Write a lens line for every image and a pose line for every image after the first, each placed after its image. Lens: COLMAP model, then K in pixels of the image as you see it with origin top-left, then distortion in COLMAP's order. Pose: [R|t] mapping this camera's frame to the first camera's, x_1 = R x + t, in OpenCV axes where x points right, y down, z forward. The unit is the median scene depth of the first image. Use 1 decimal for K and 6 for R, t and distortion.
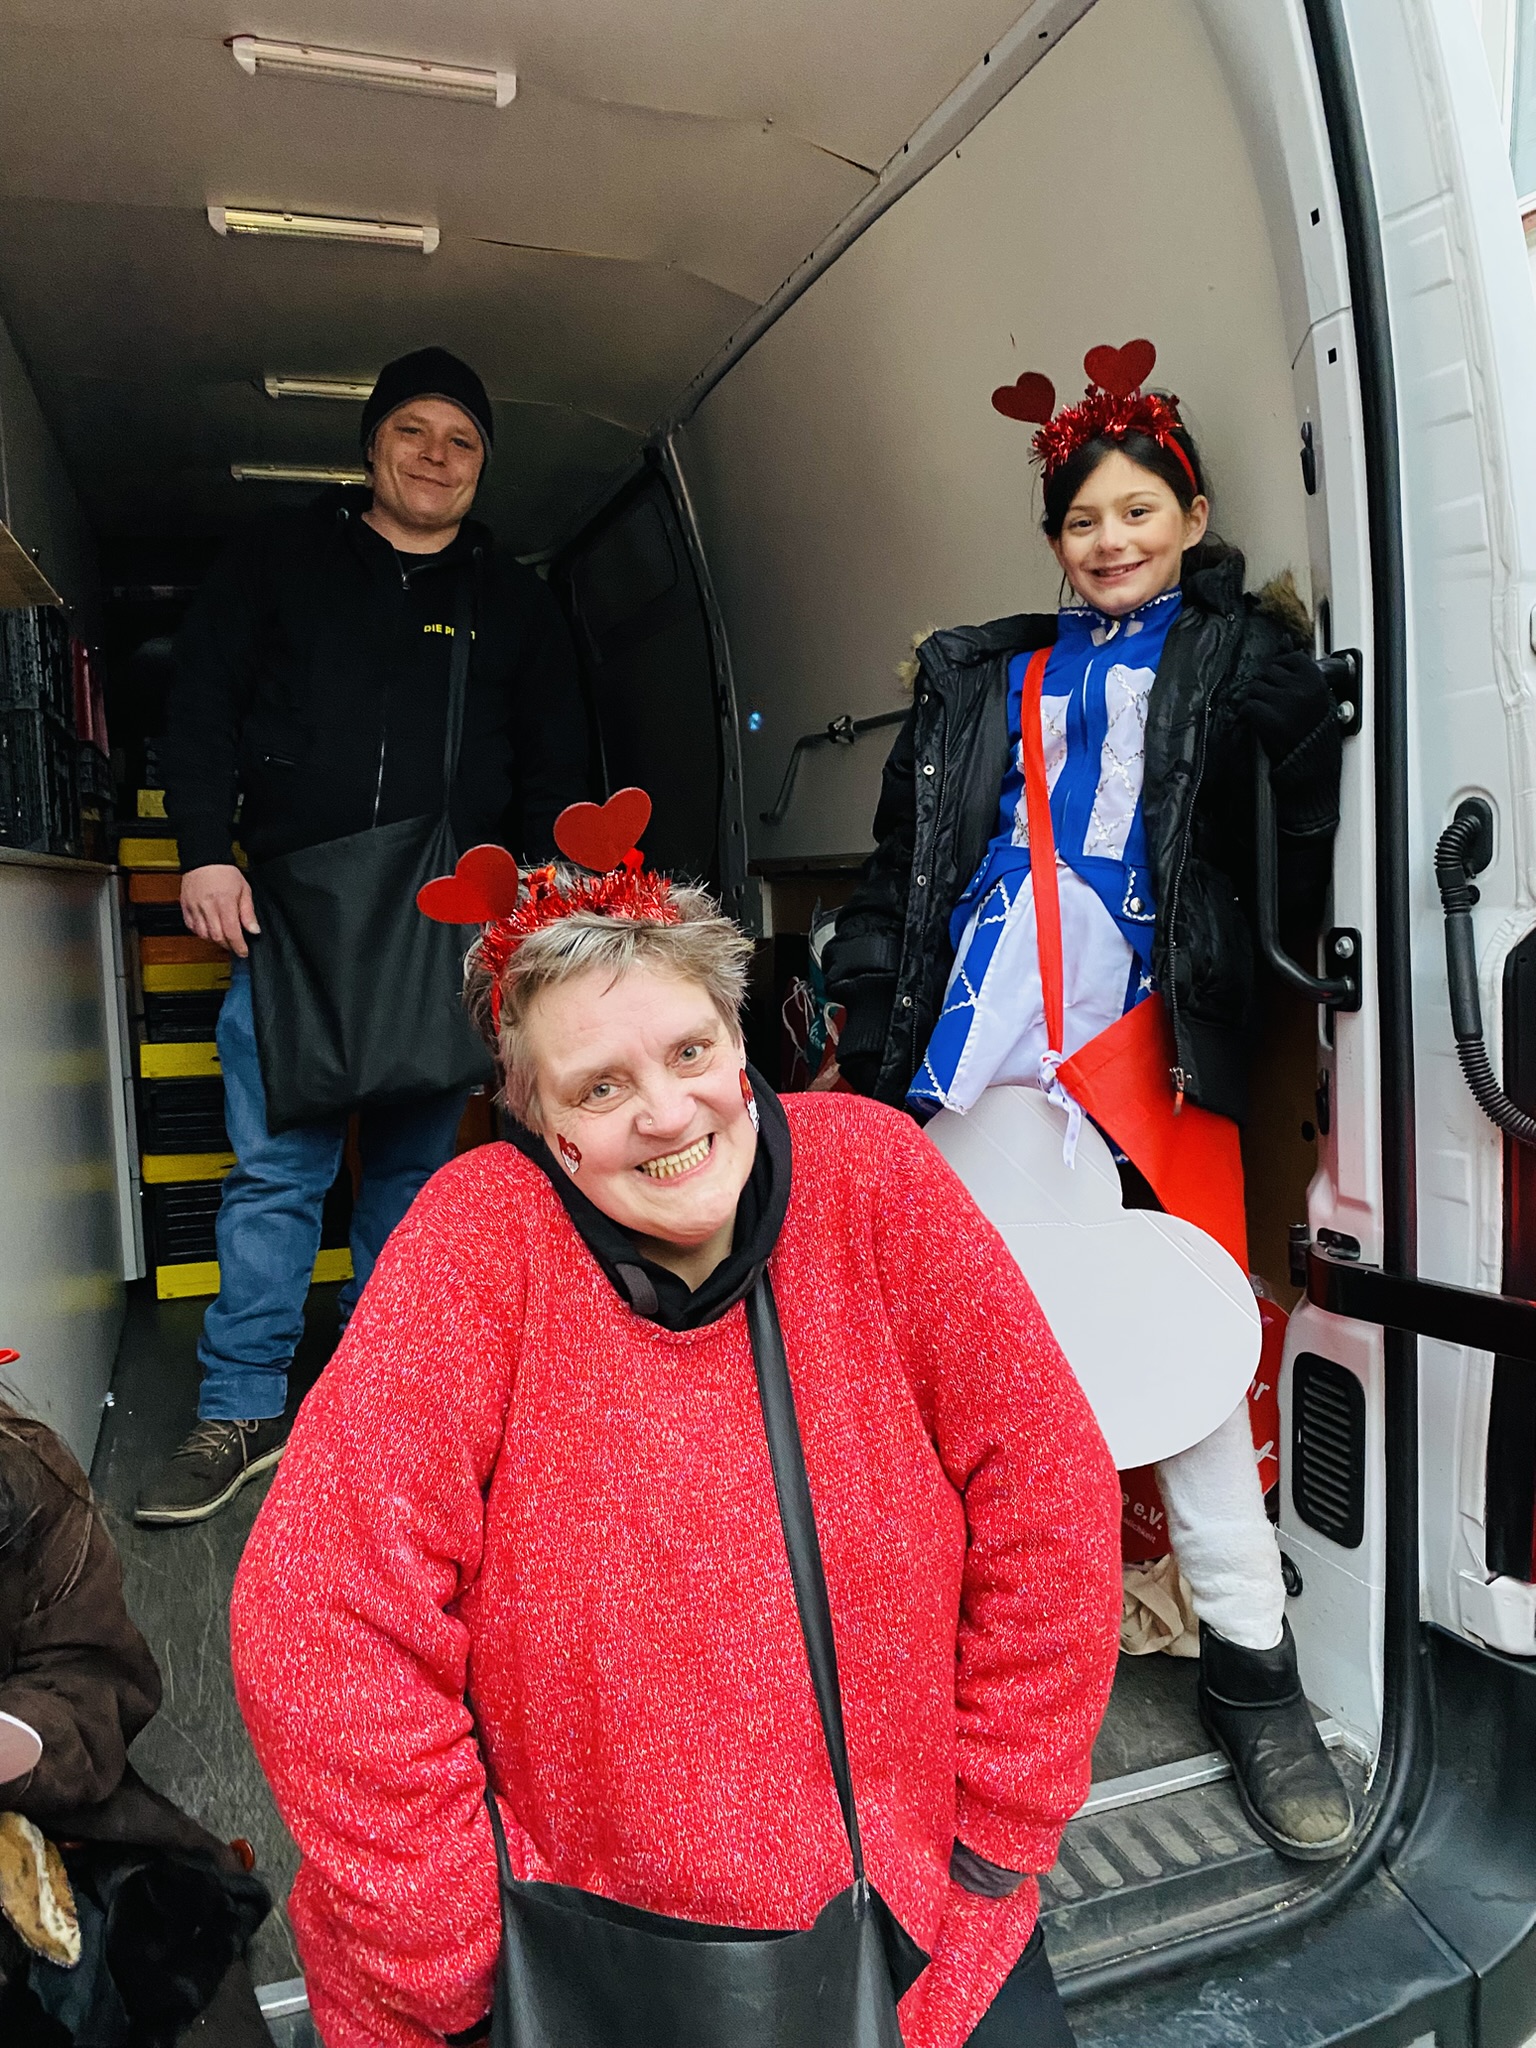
lens RADIAL K [[1559.8, 0, 776.6], [0, 1559.8, 1017.3], [0, 0, 1]] dist [0.014088, -0.006807]
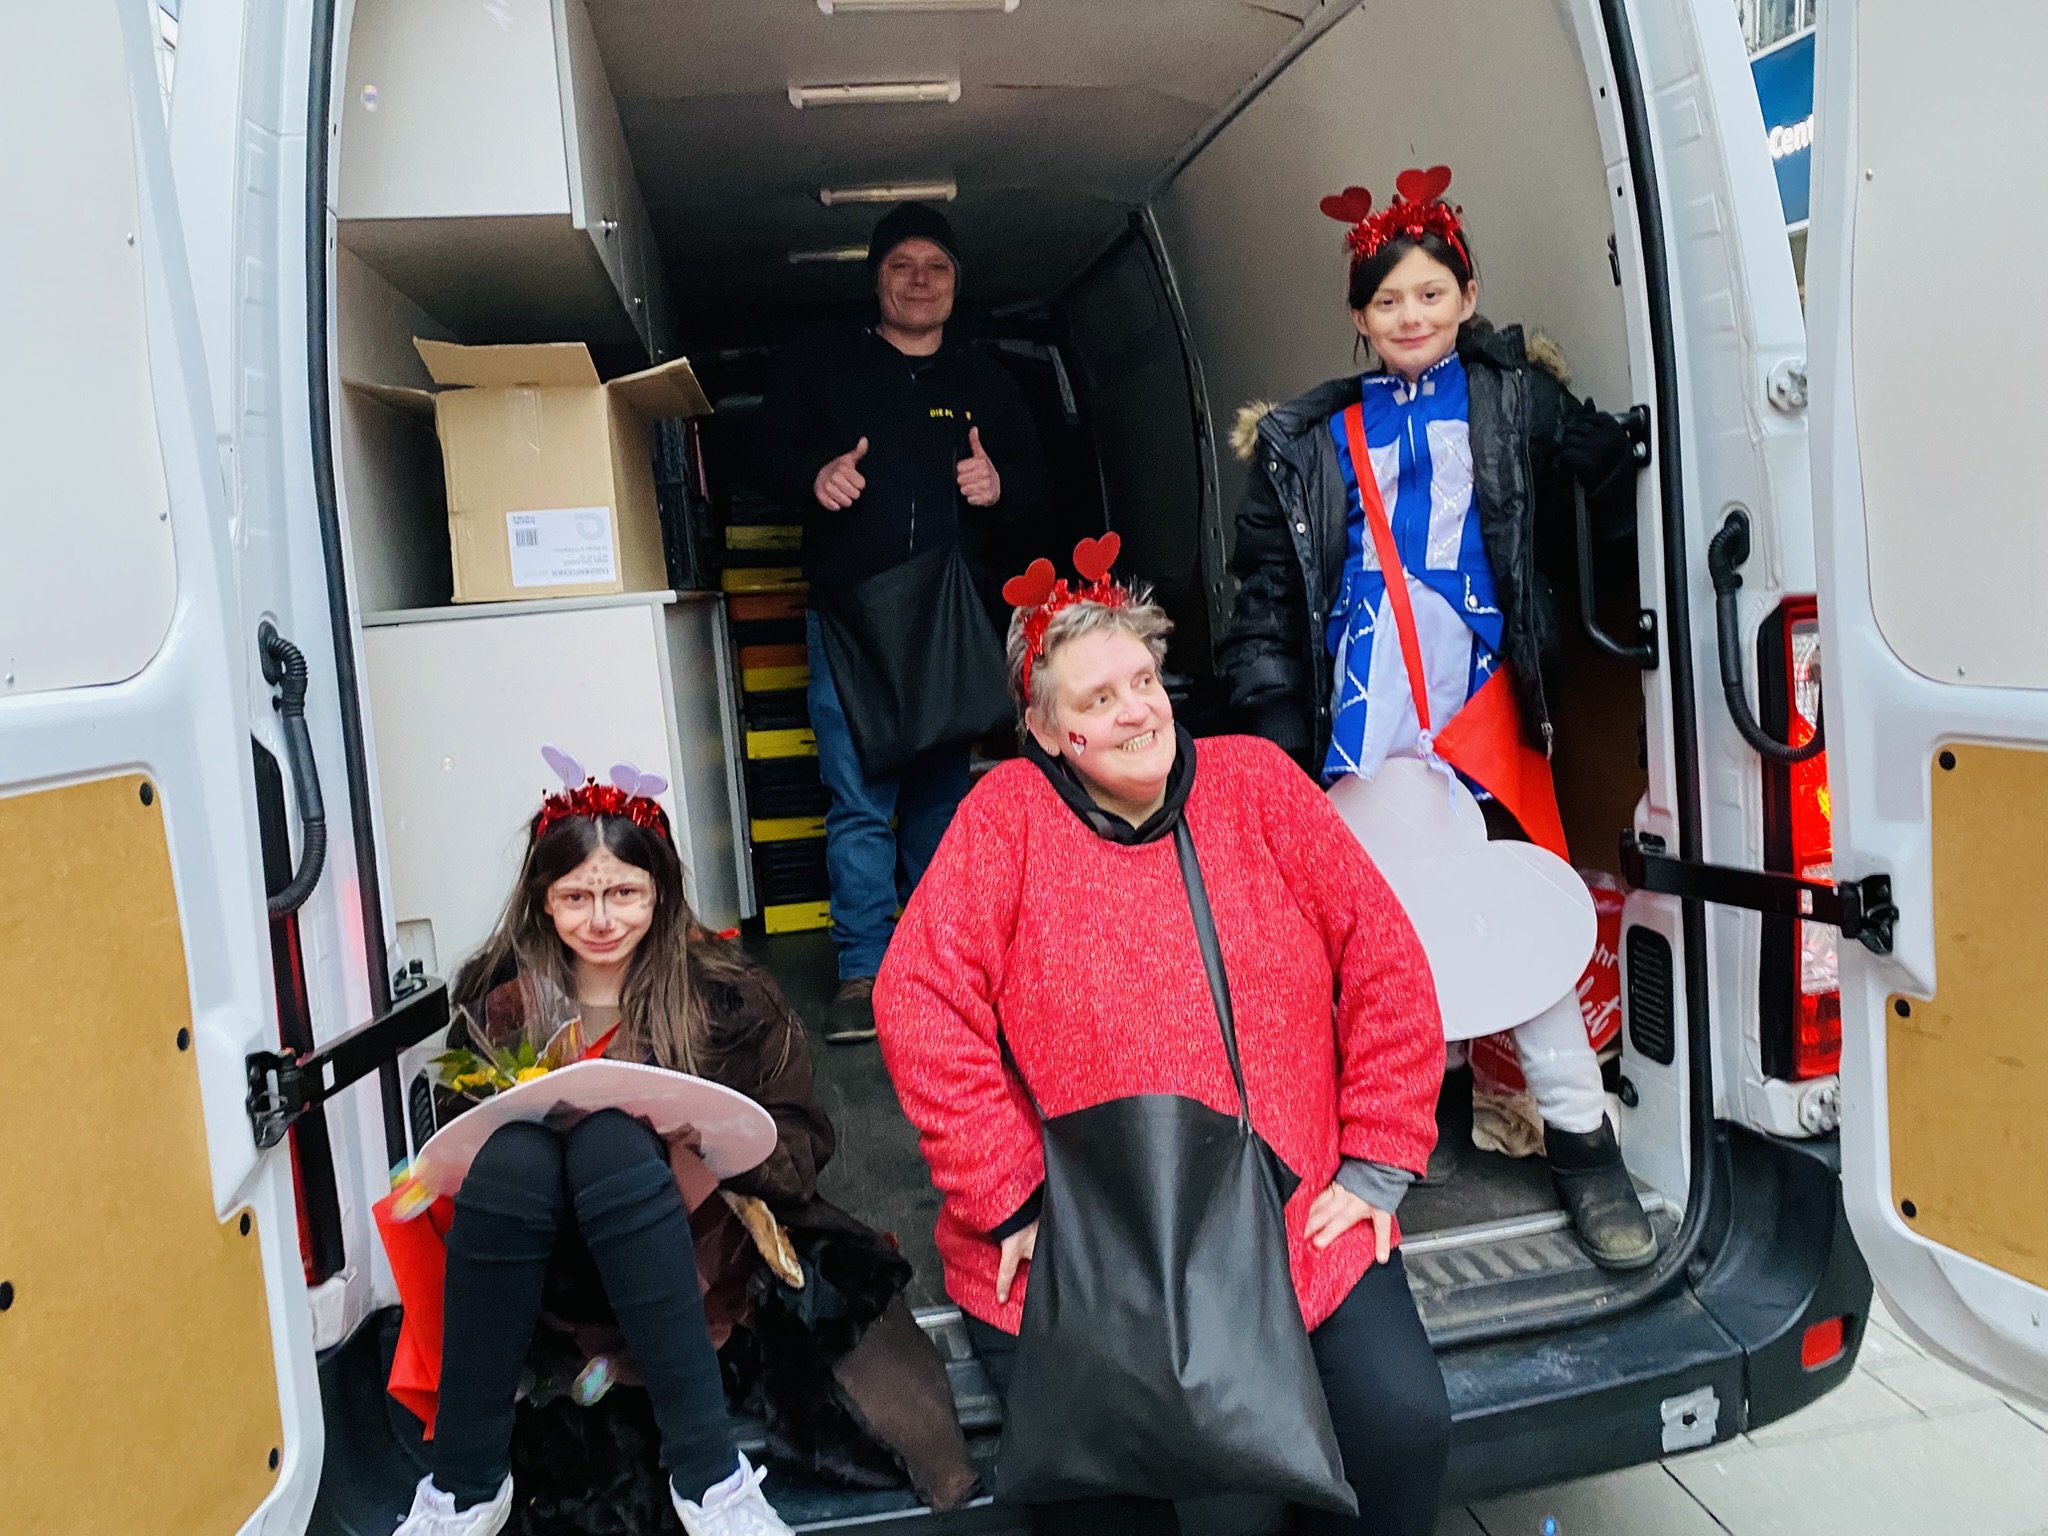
lens RADIAL K [[1559.8, 0, 1033.6], [0, 1559.8, 766.3], [0, 0, 1]] dist [0.014088, -0.006807]
pose [[0.986580, -0.027815, -0.160890, 0.053563], [0.034311, 0.998698, 0.037739, 0.010467], [0.159631, -0.042753, 0.986251, -0.443097]]
